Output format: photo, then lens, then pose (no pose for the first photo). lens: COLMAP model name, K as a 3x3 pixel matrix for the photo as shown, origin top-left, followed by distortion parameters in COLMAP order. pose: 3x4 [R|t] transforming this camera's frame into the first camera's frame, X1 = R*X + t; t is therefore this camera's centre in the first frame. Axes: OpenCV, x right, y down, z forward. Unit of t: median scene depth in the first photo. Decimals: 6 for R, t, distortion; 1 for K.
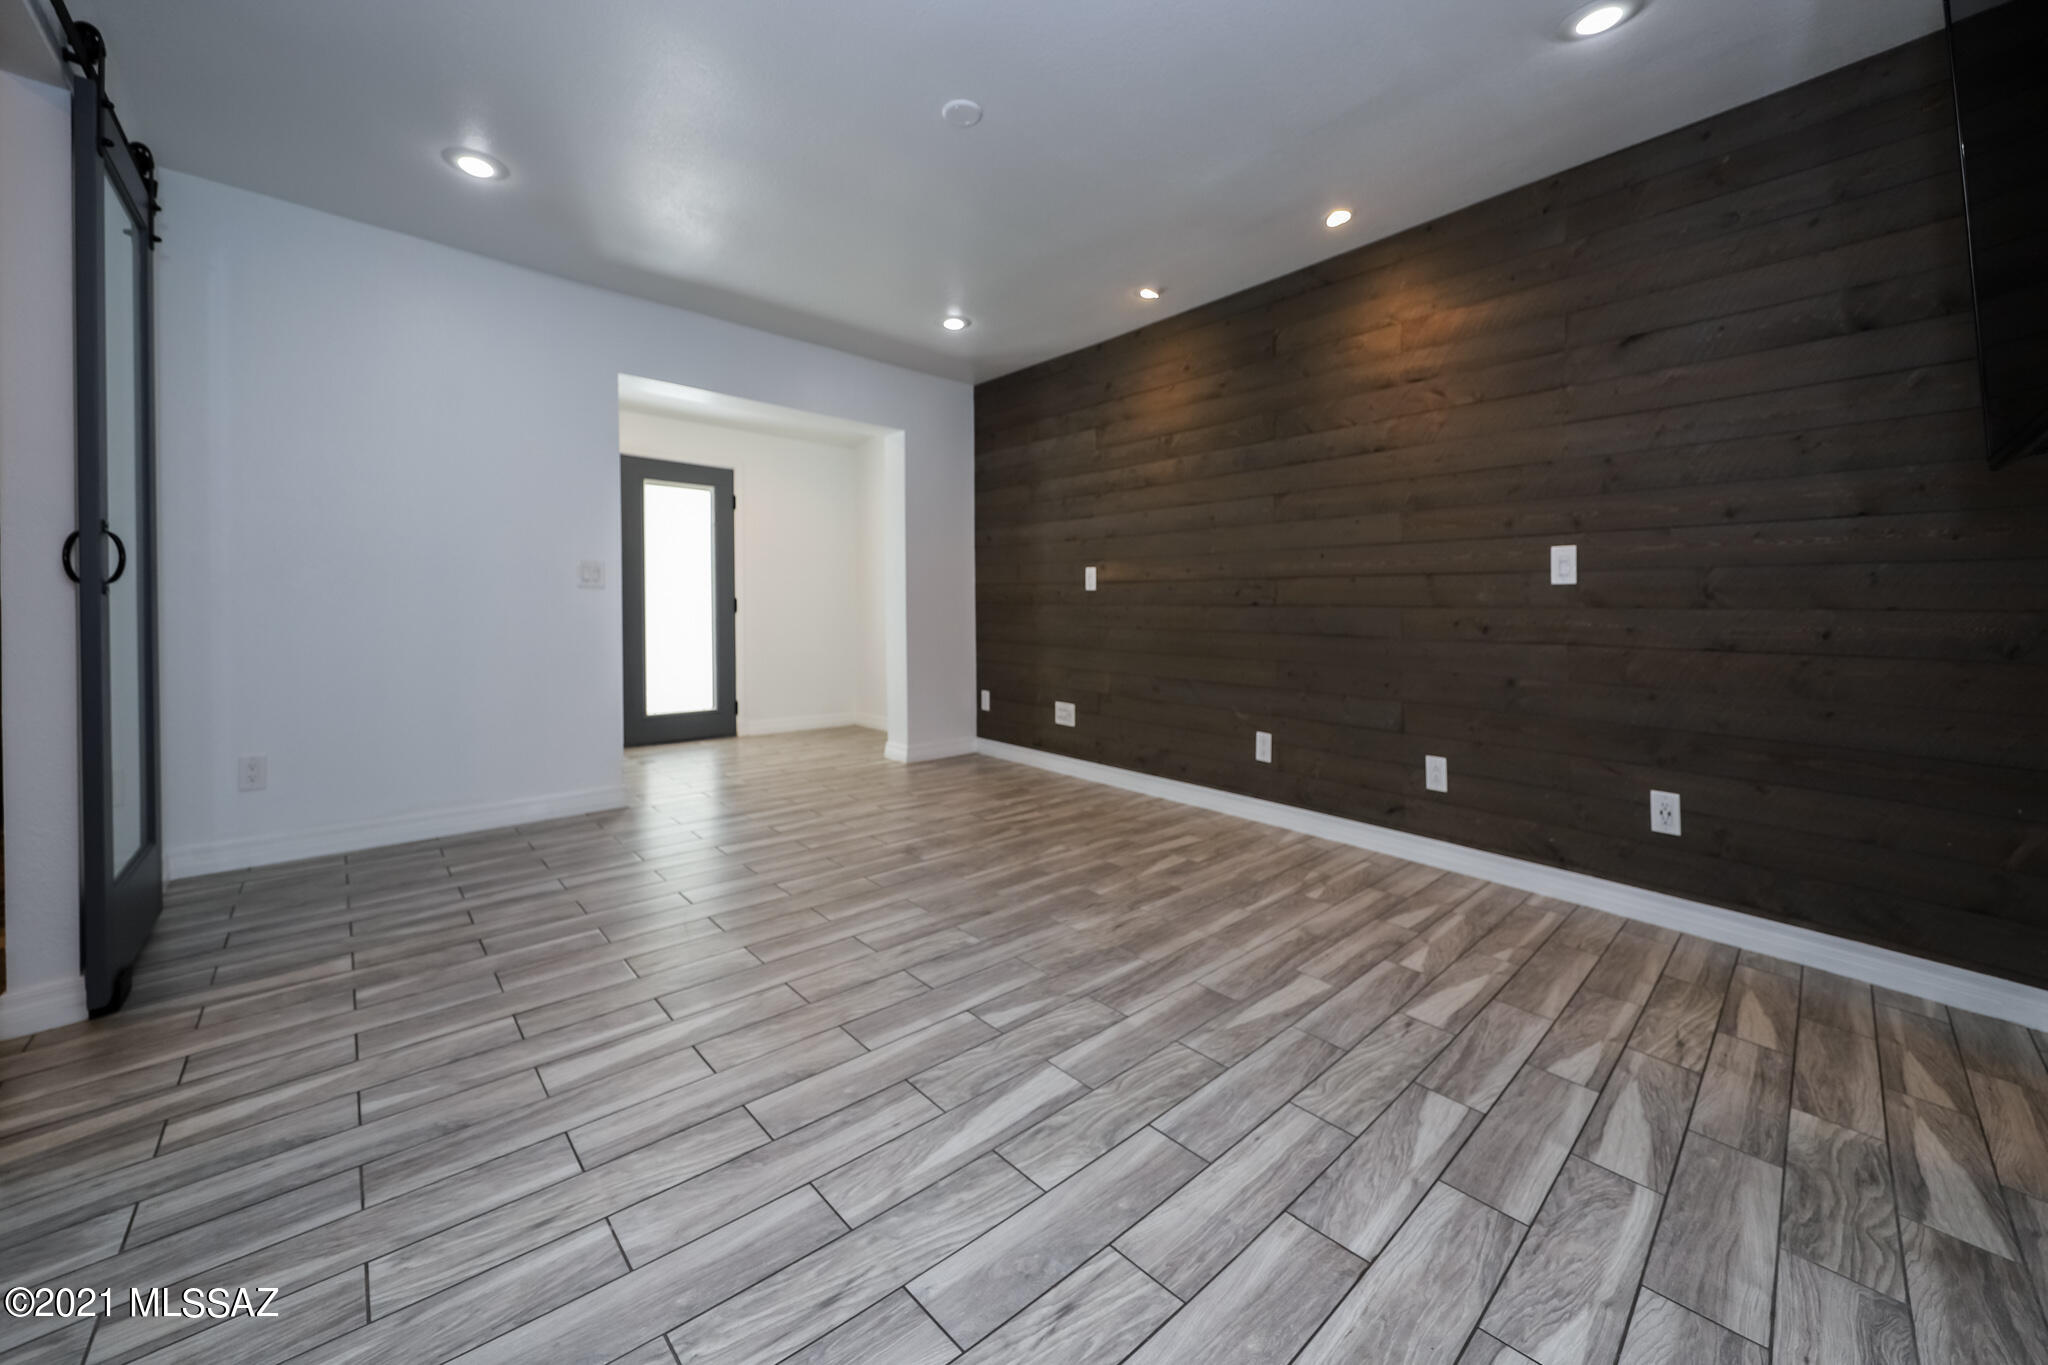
lens RADIAL K [[774.4, 0, 1019.8], [0, 774.4, 602.6], [0, 0, 1]] dist [0.011195, -0.000052]
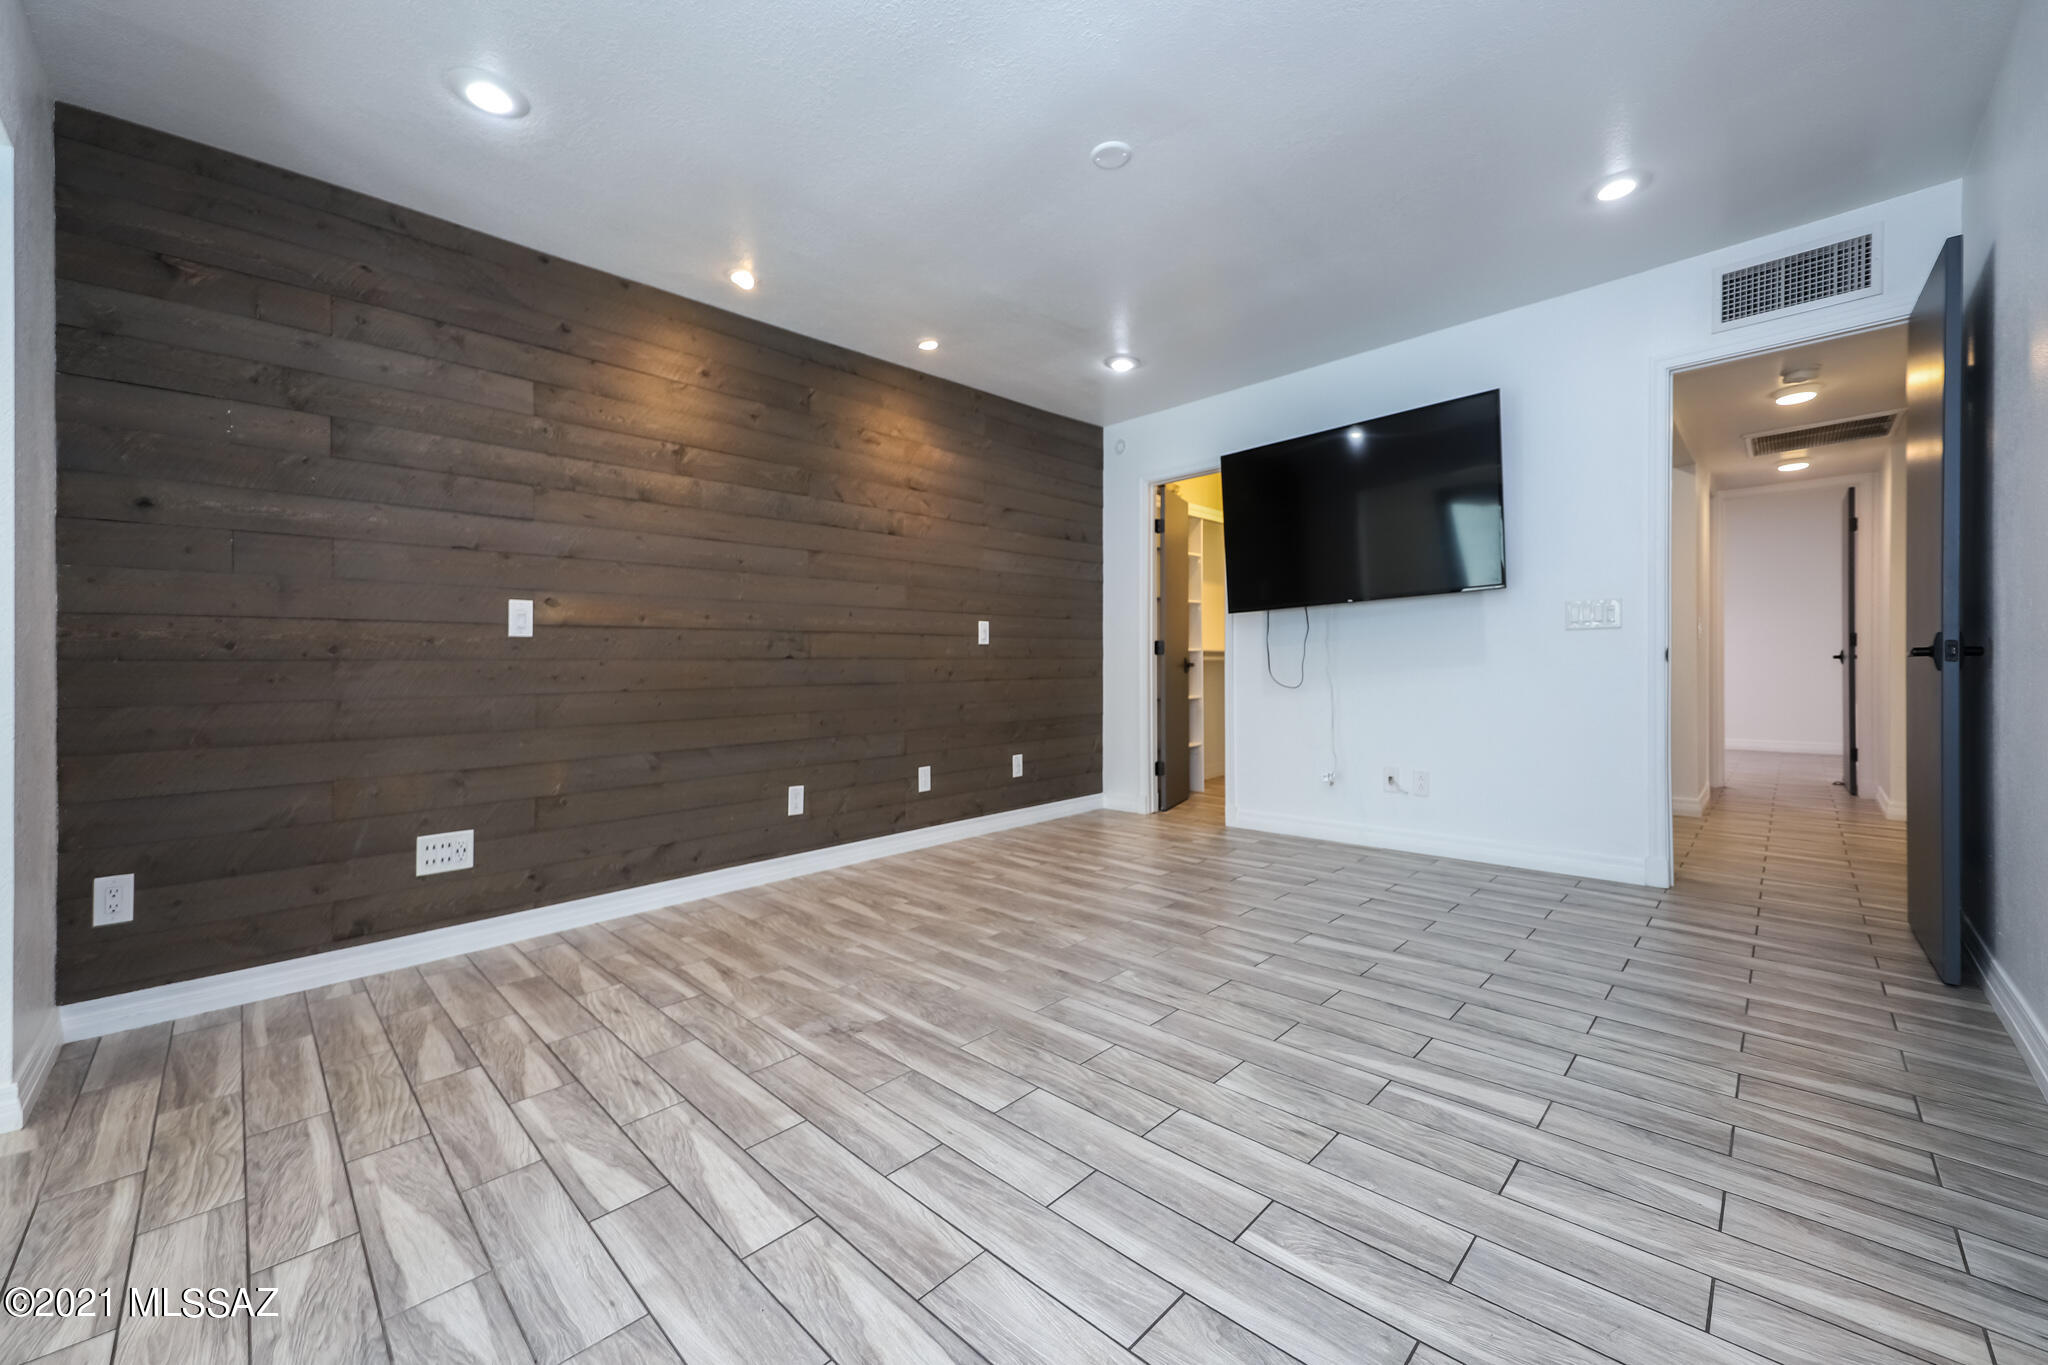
lens RADIAL K [[771.9, 0, 1024.3], [0, 771.9, 673.7], [0, 0, 1]] dist [0.027723, 0.000073]
pose [[-0.068666, -0.023329, 0.997367, -1.101518], [-0.000907, 0.999728, 0.023321, -0.000825], [-0.997639, 0.000697, -0.068669, 1.214838]]
